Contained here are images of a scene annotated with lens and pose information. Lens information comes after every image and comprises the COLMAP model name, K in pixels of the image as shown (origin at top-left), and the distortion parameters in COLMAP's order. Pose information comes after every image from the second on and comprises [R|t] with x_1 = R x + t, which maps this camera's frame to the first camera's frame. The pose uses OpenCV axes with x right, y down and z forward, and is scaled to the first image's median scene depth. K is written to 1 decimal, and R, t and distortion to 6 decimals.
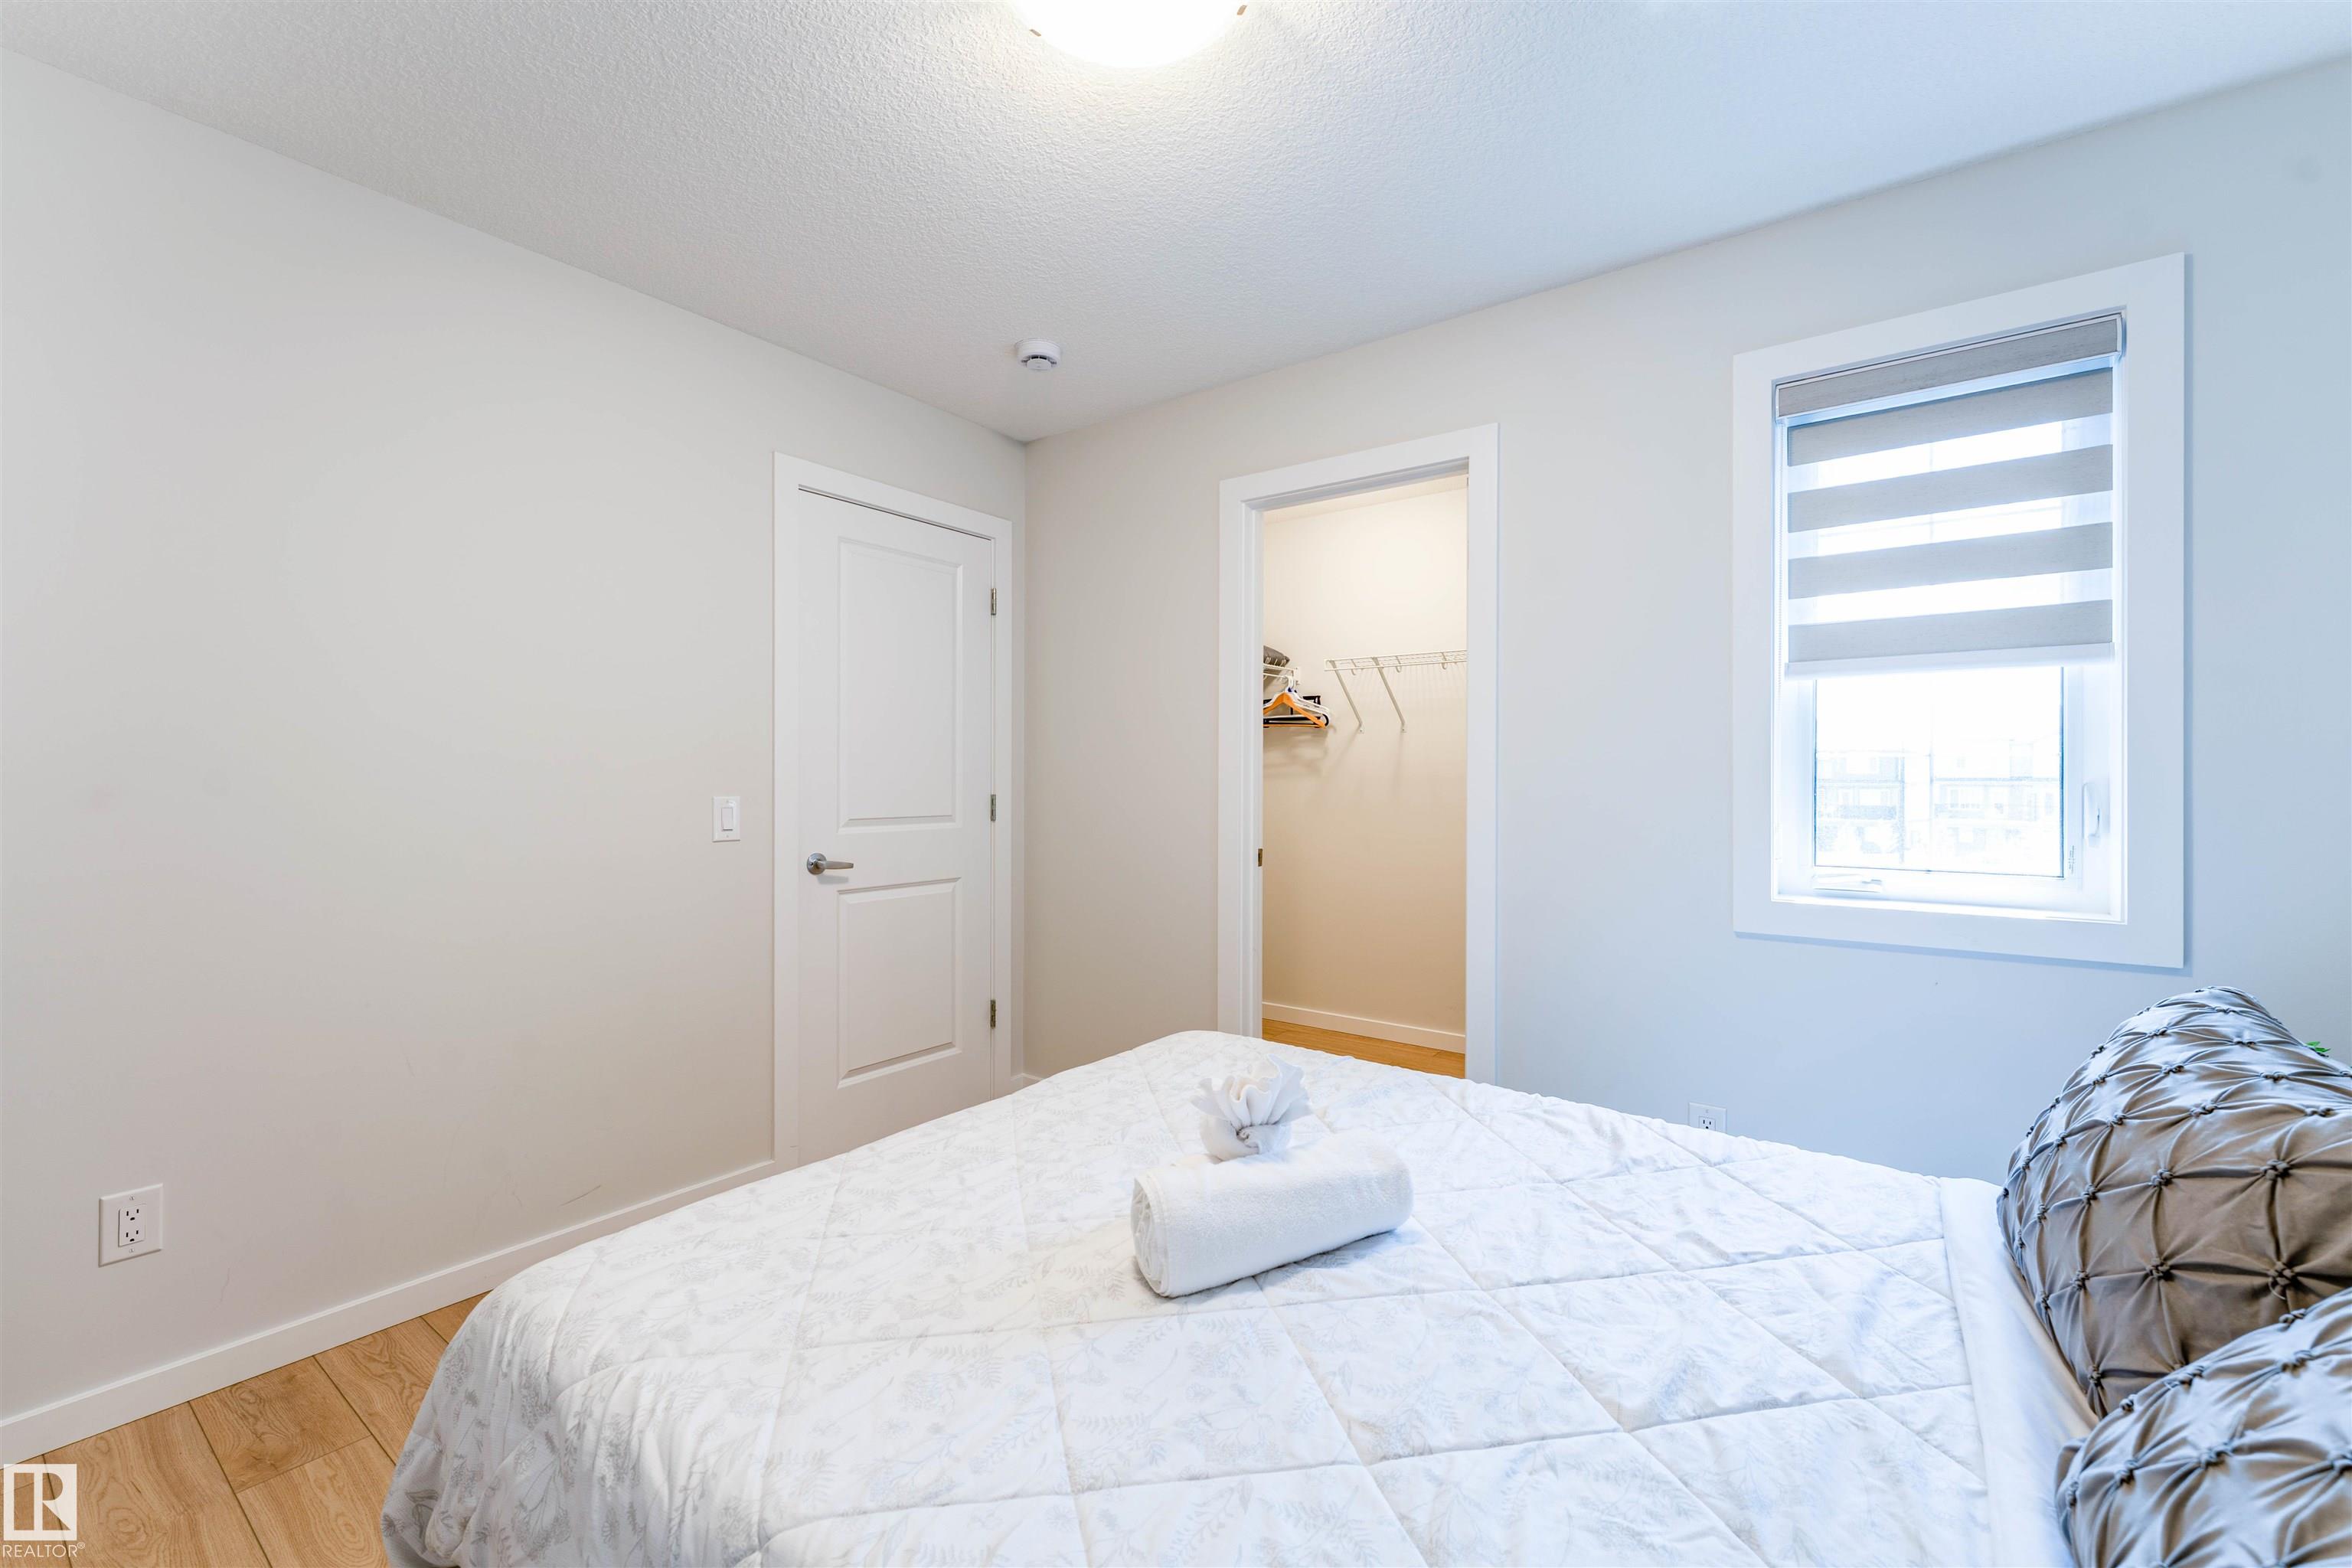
lens RADIAL K [[948.1, 0, 1192.3], [0, 948.1, 776.1], [0, 0, 1]] dist [0.002085, -0.000252]
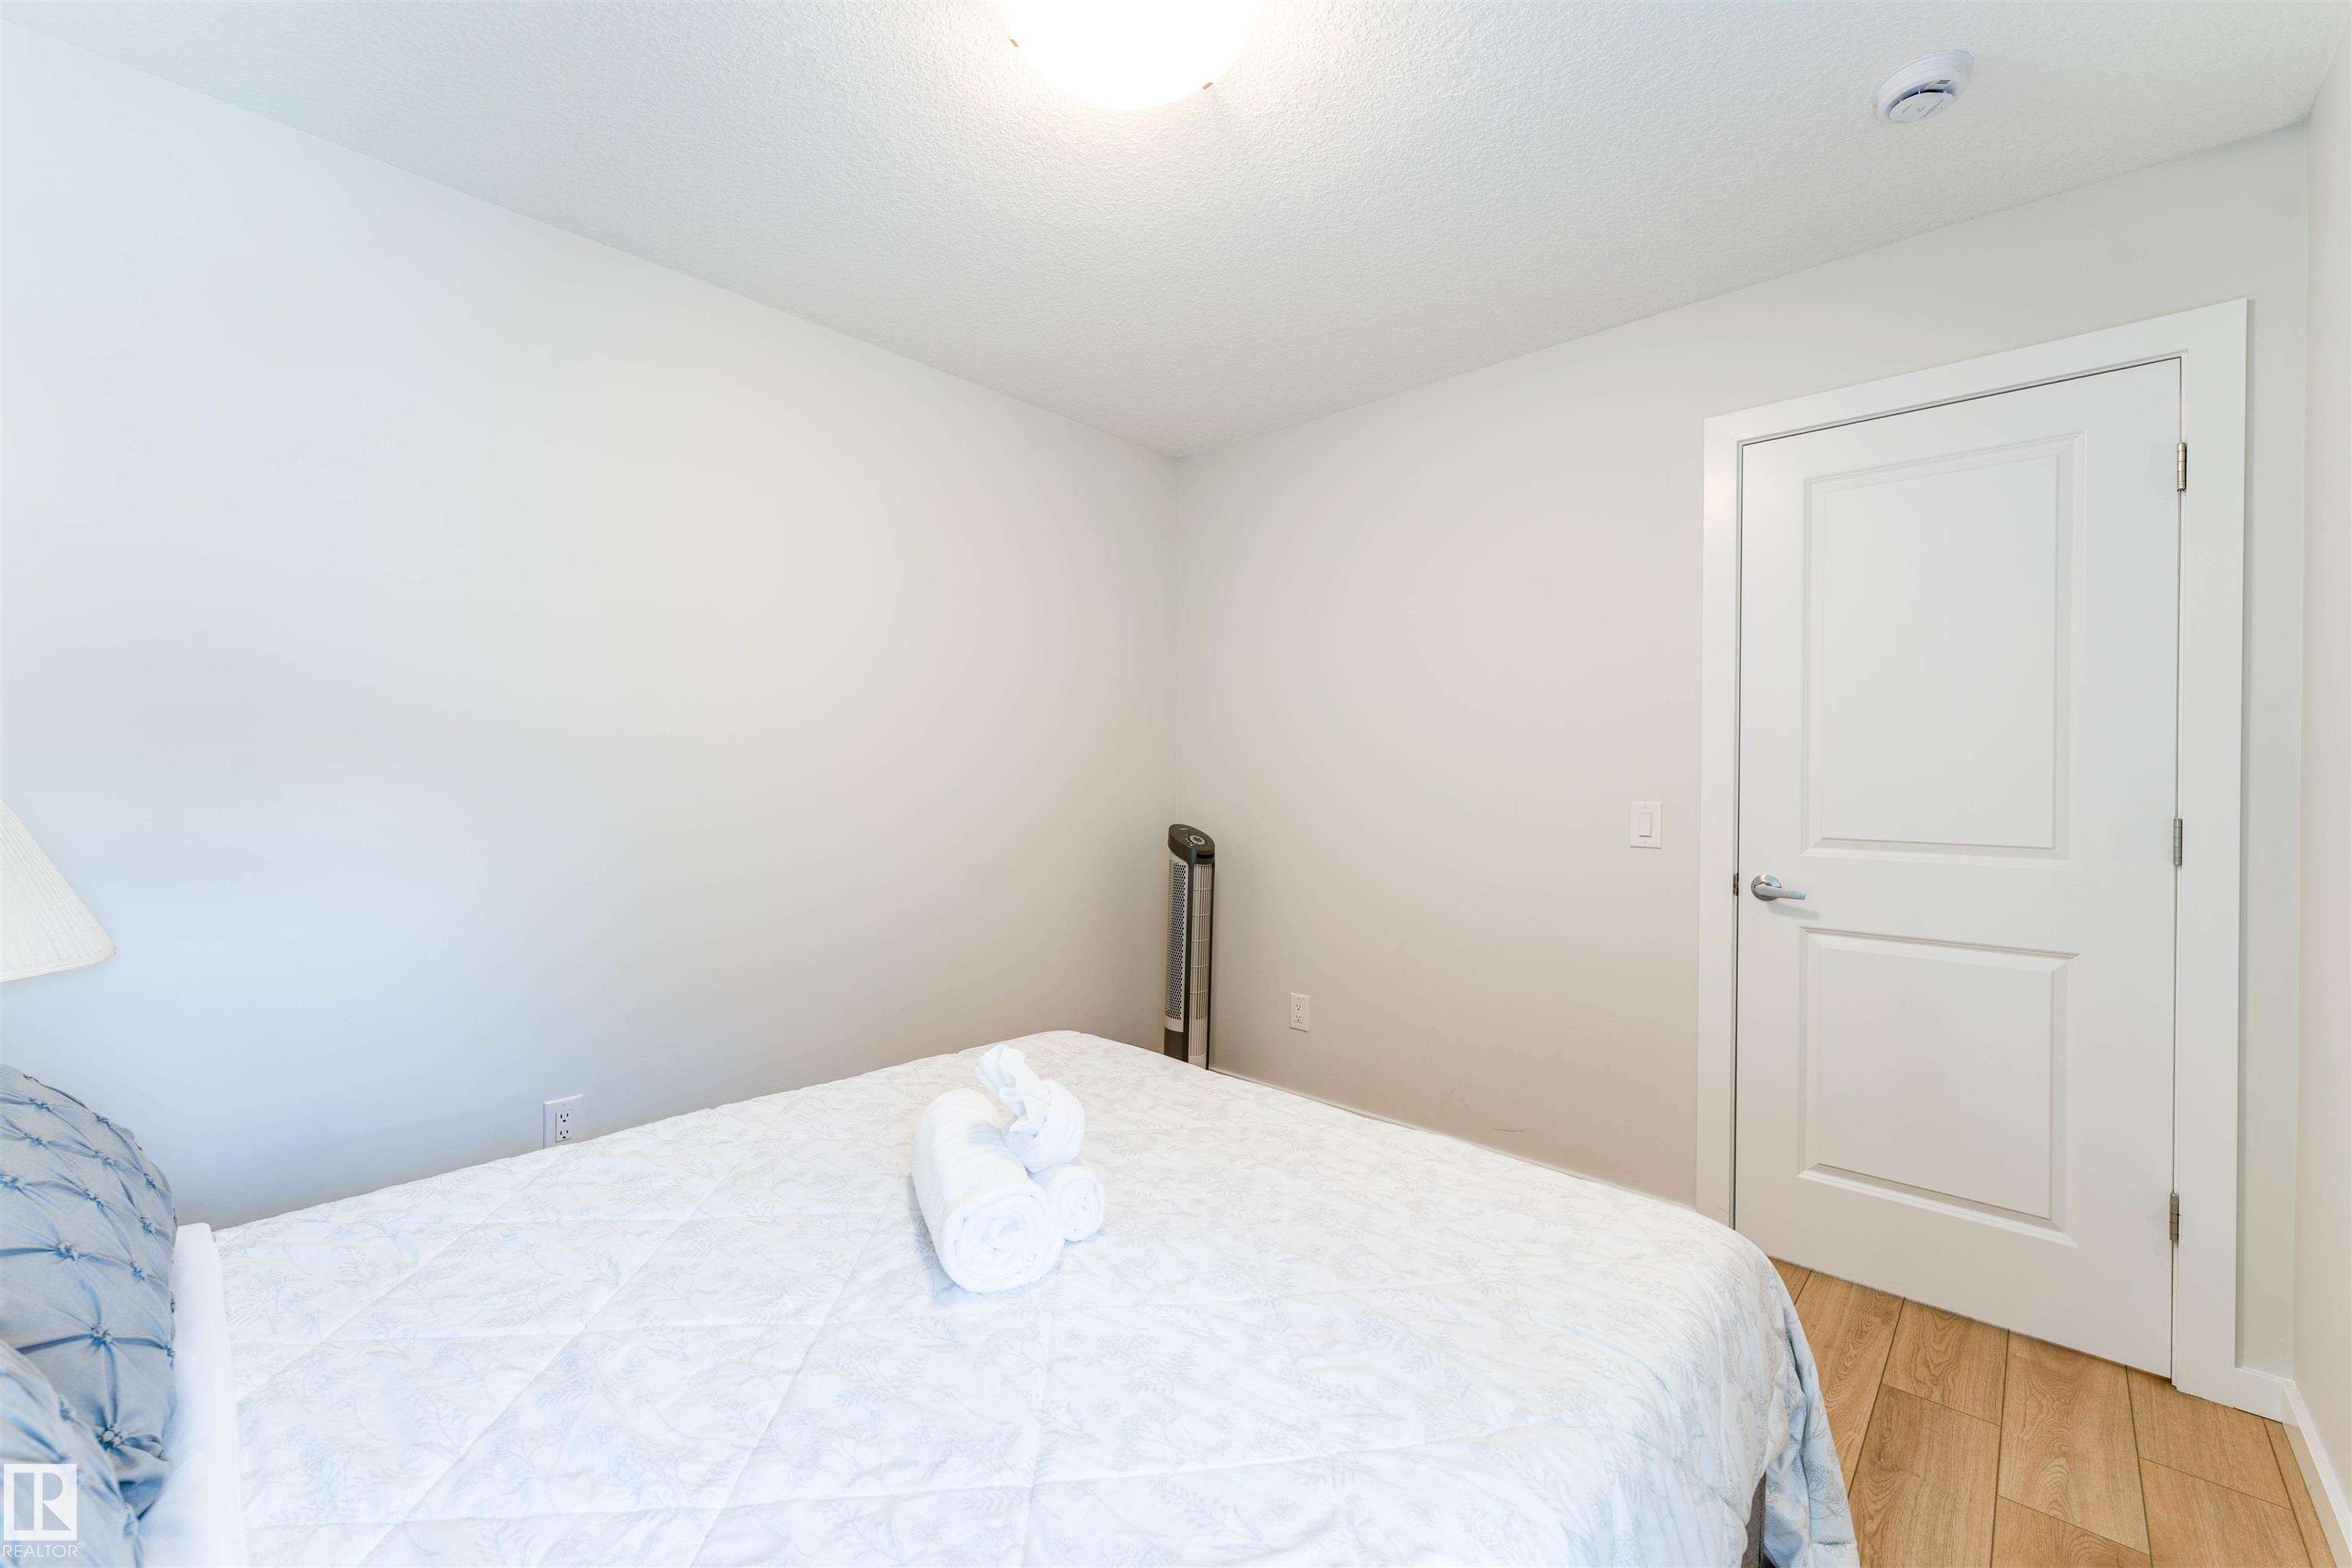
lens RADIAL K [[948.1, 0, 1180.1], [0, 948.1, 777.4], [0, 0, 1]] dist [0.002085, -0.000252]
pose [[-0.115041, -0.001642, -0.993359, 0.725829], [-0.009587, 0.999954, -0.000543, 0.002683], [0.993315, 0.009461, -0.115051, 0.883211]]
